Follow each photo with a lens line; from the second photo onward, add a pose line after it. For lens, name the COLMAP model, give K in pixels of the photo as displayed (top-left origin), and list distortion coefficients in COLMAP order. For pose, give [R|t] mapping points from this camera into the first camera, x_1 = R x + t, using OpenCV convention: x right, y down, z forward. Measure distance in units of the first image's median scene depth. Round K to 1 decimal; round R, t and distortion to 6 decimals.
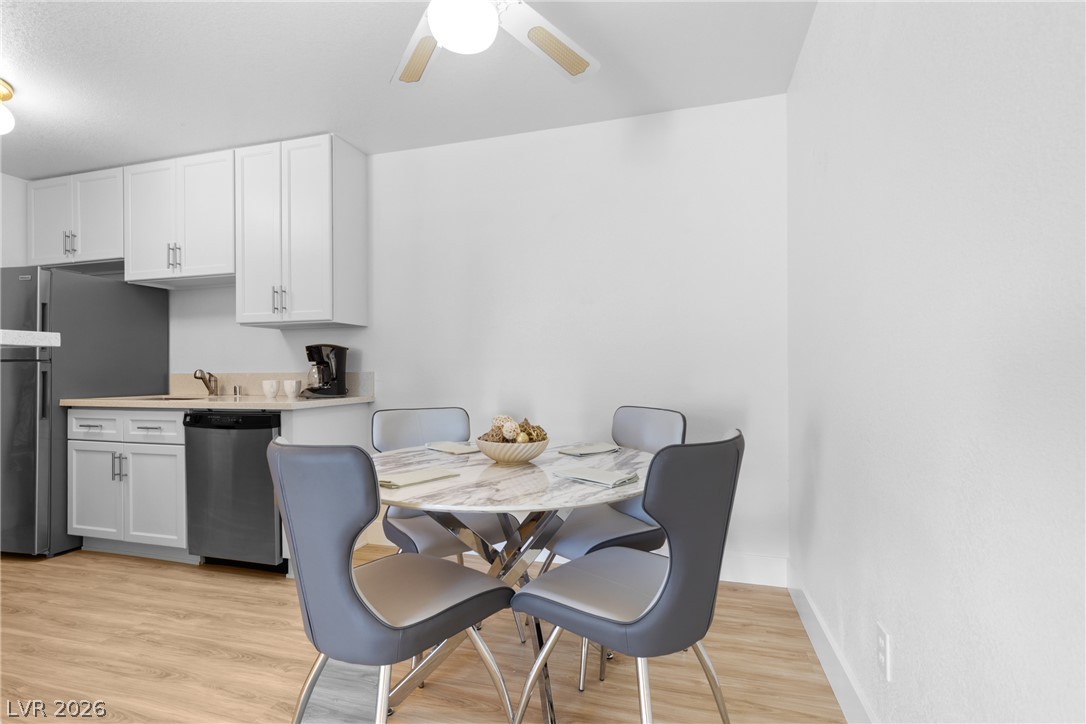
lens RADIAL K [[489.1, 0, 546.5], [0, 489.1, 370.8], [0, 0, 1]] dist [0.002590, -0.000190]
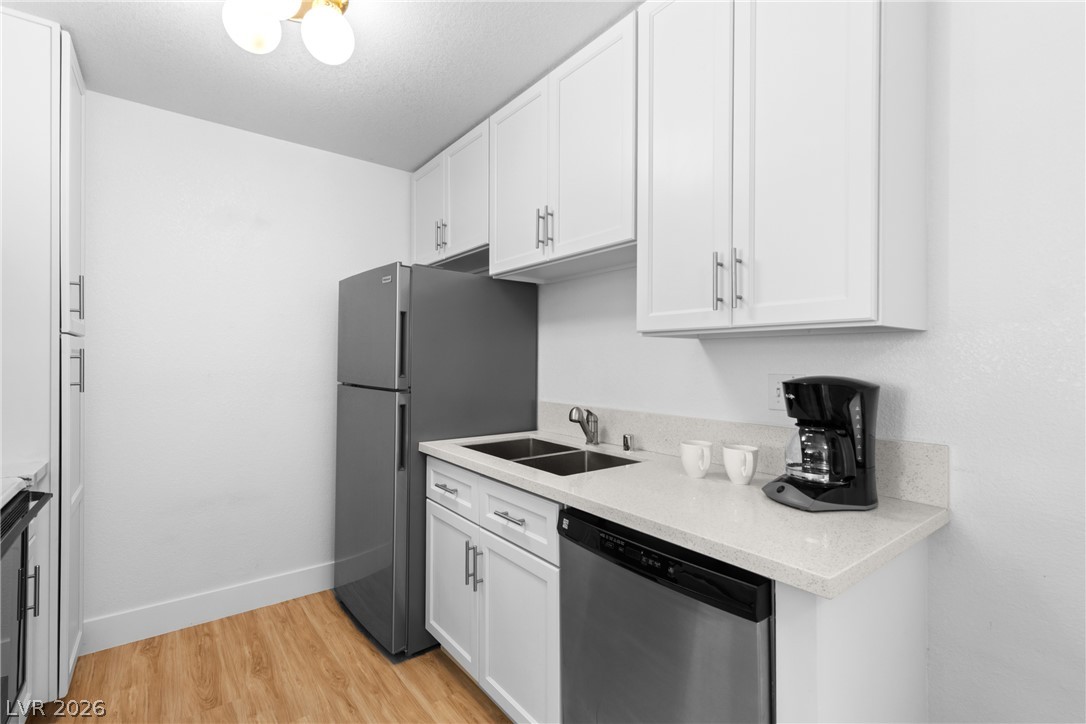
lens RADIAL K [[491.0, 0, 550.0], [0, 491.0, 356.6], [0, 0, 1]] dist [0.005042, -0.000274]
pose [[0.807473, 0.005551, -0.589879, -0.398718], [-0.007884, 0.999968, -0.001383, -0.069949], [0.589852, 0.005768, 0.807491, 0.517412]]
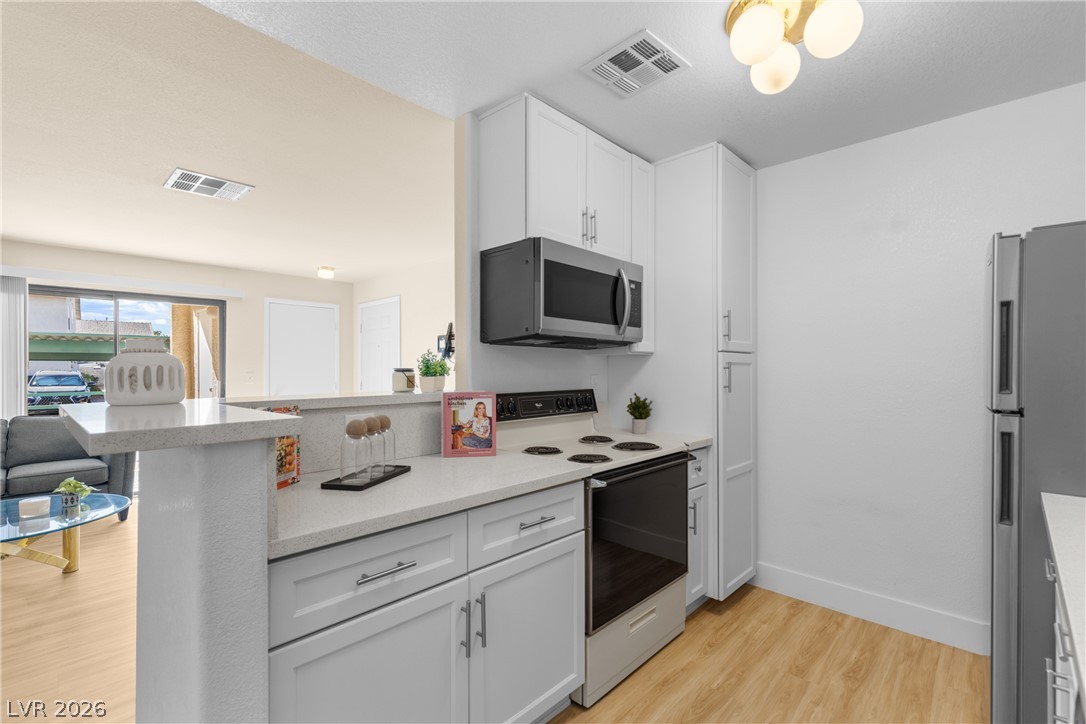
lens RADIAL K [[485.8, 0, 546.4], [0, 485.8, 368.8], [0, 0, 1]] dist [0.004612, -0.000016]
pose [[-0.467885, 0.007849, -0.883754, -0.325434], [0.005772, 0.999966, 0.005826, -0.070541], [0.883770, -0.002375, -0.467915, 0.781310]]
